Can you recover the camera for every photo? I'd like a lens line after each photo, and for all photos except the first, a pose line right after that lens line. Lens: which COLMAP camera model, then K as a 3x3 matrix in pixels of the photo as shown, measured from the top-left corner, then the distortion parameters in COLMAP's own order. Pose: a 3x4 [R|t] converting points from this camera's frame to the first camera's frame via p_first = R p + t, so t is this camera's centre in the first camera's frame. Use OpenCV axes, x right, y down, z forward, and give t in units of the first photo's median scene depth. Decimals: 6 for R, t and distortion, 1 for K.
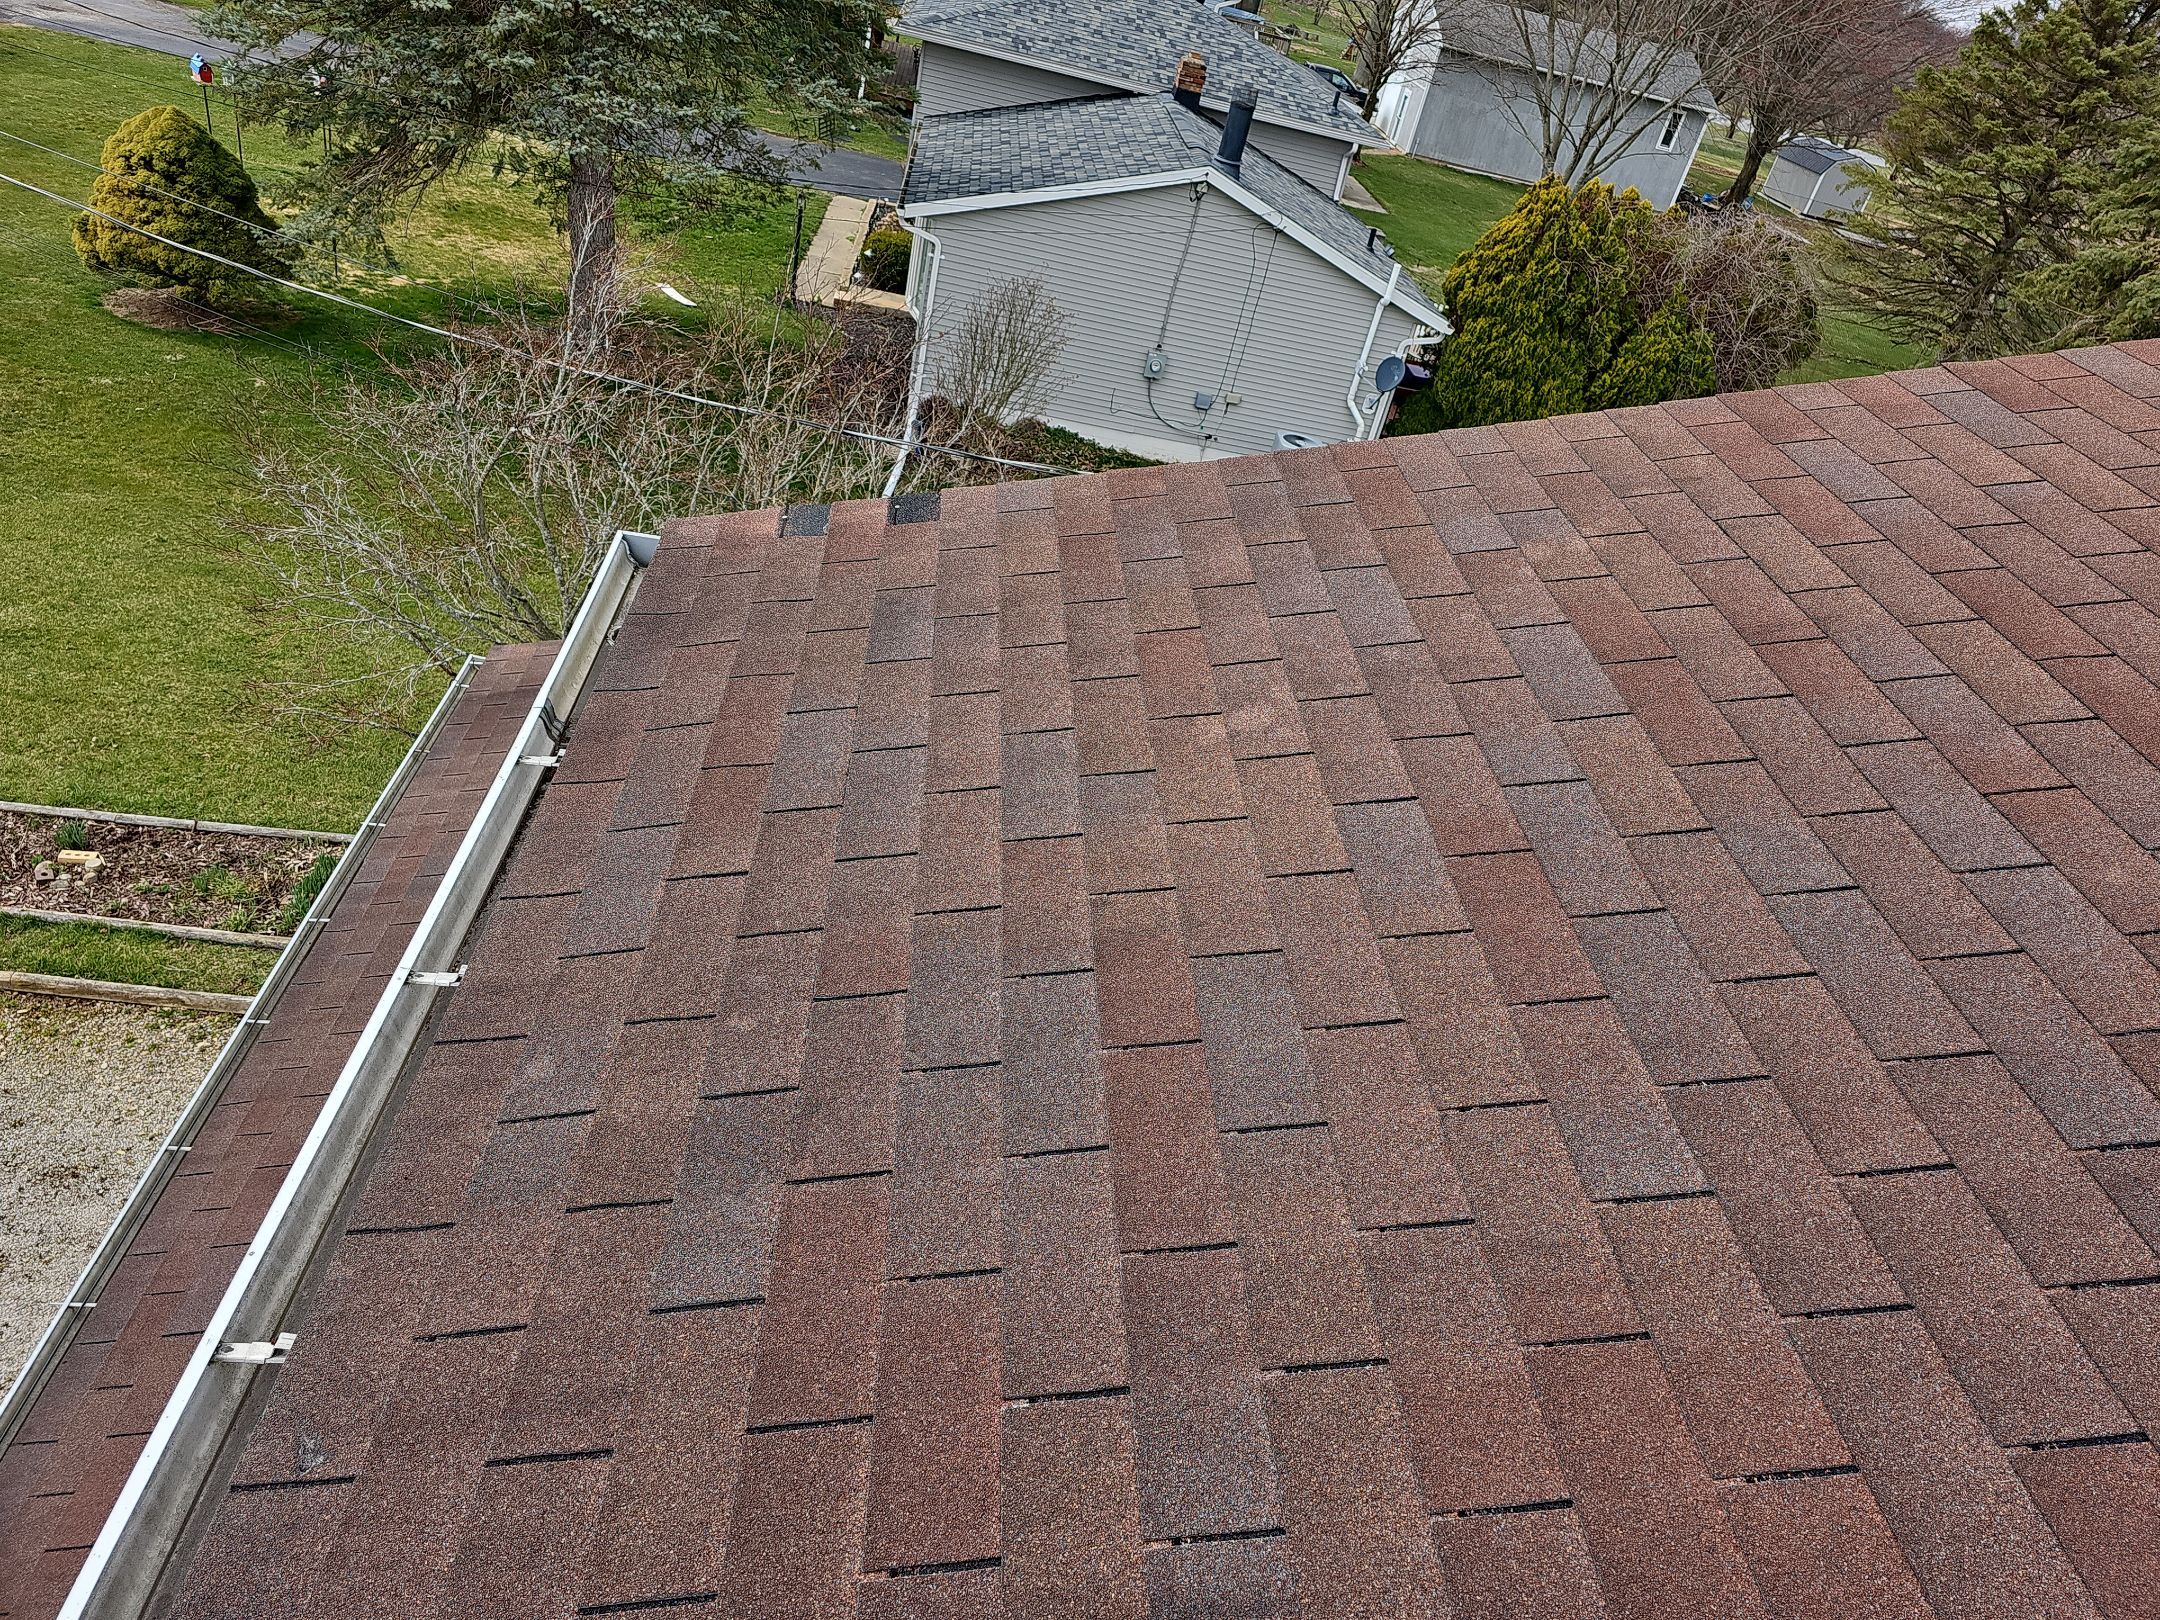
lens RADIAL K [[1444.3, 0, 1096.7], [0, 1444.3, 782.5], [0, 0, 1]] dist [0.043251, -0.032895]
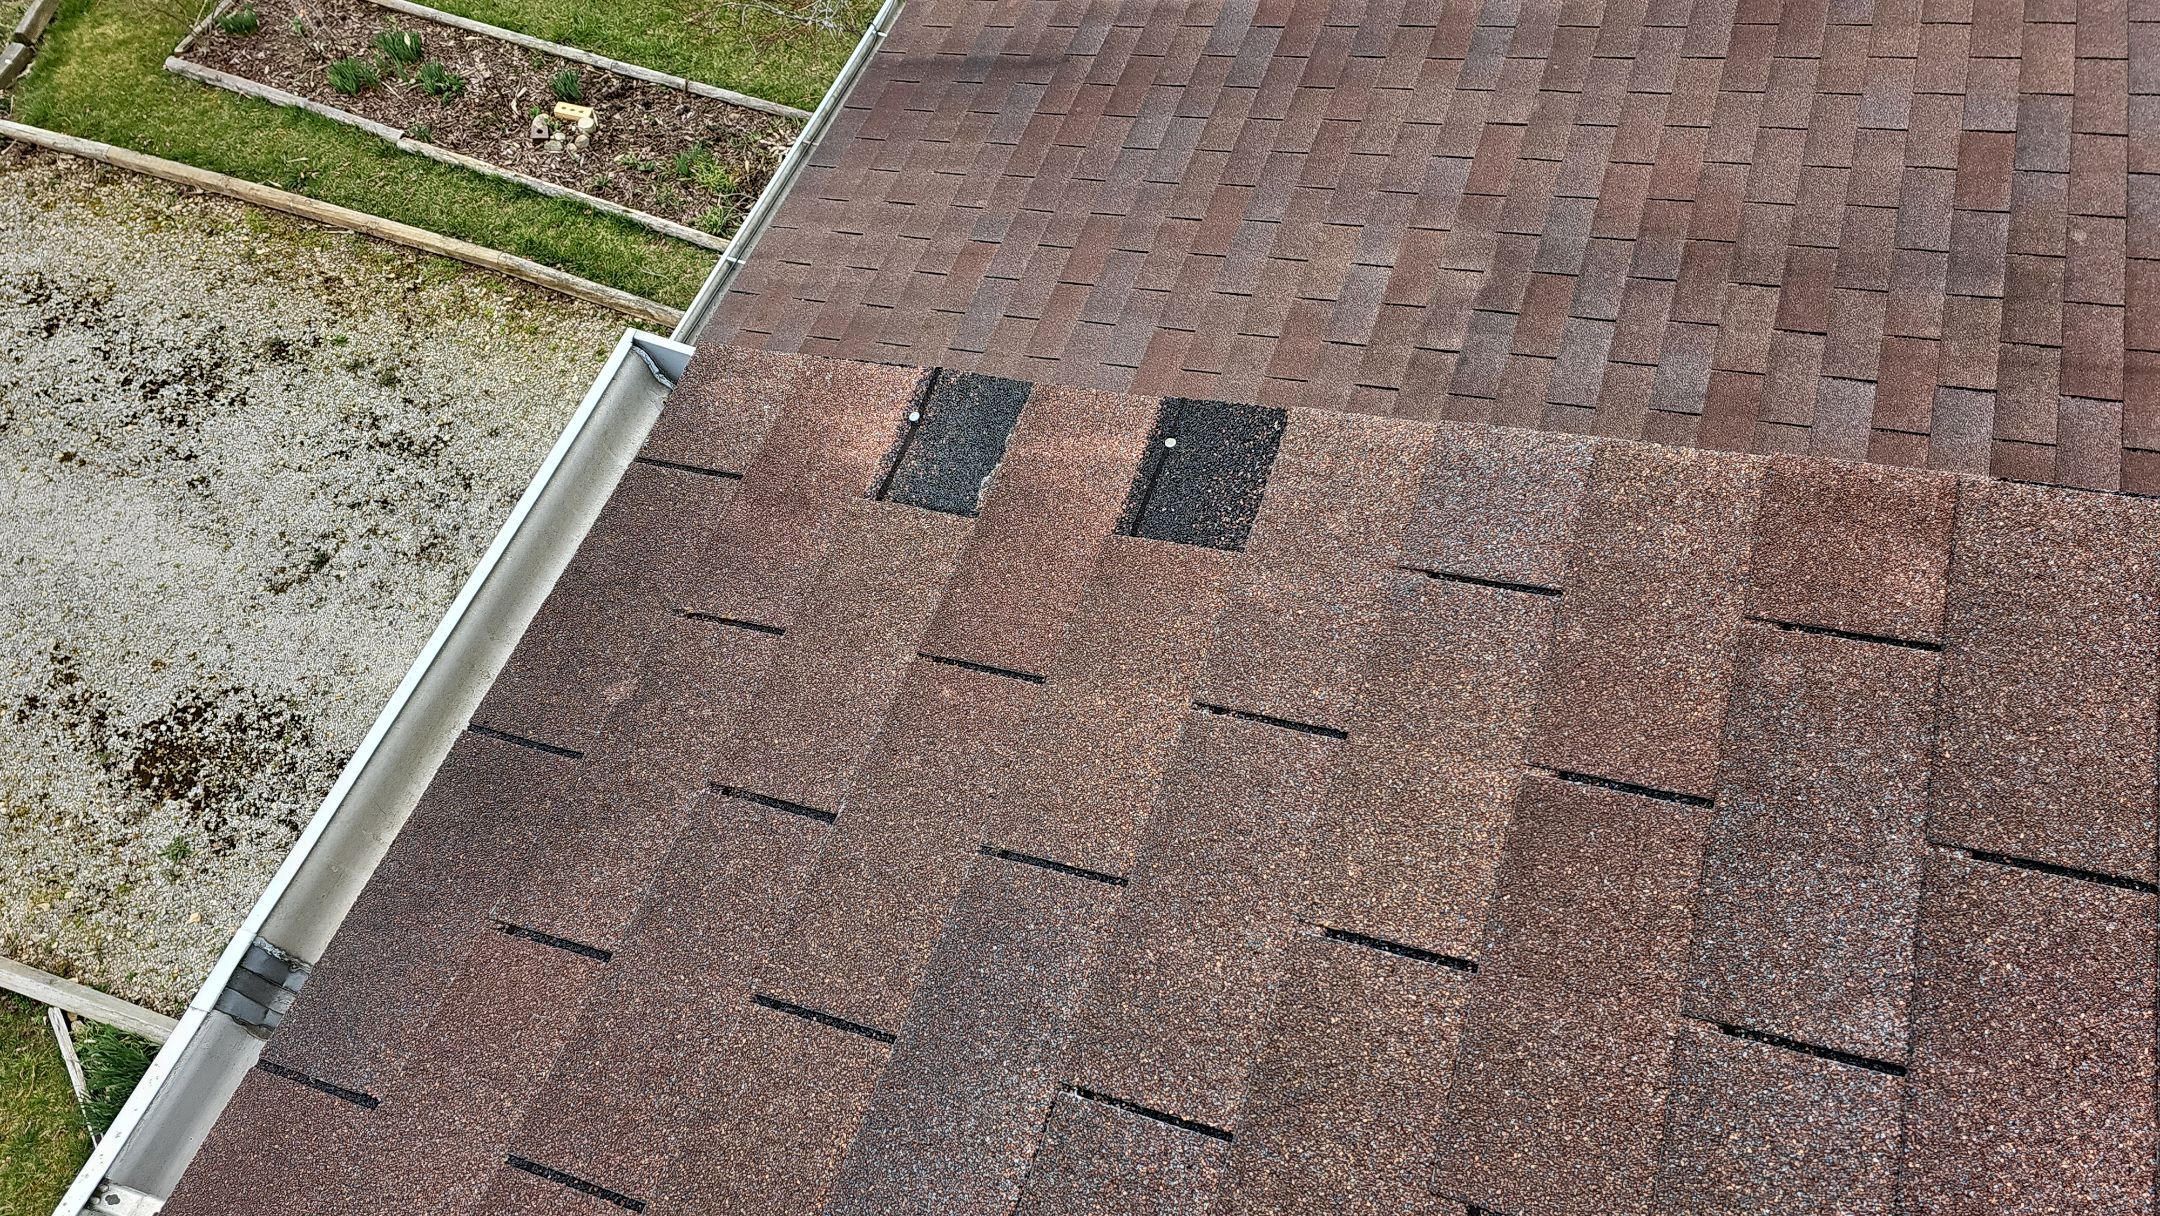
lens RADIAL K [[1499.8, 0, 1119.1], [0, 1499.8, 632.1], [0, 0, 1]] dist [0.075532, -0.078251]
pose [[0.914447, 0.255765, -0.313640, -0.001249], [-0.100080, 0.893828, 0.437099, -0.059666], [0.392135, -0.368315, 0.842956, 0.116774]]
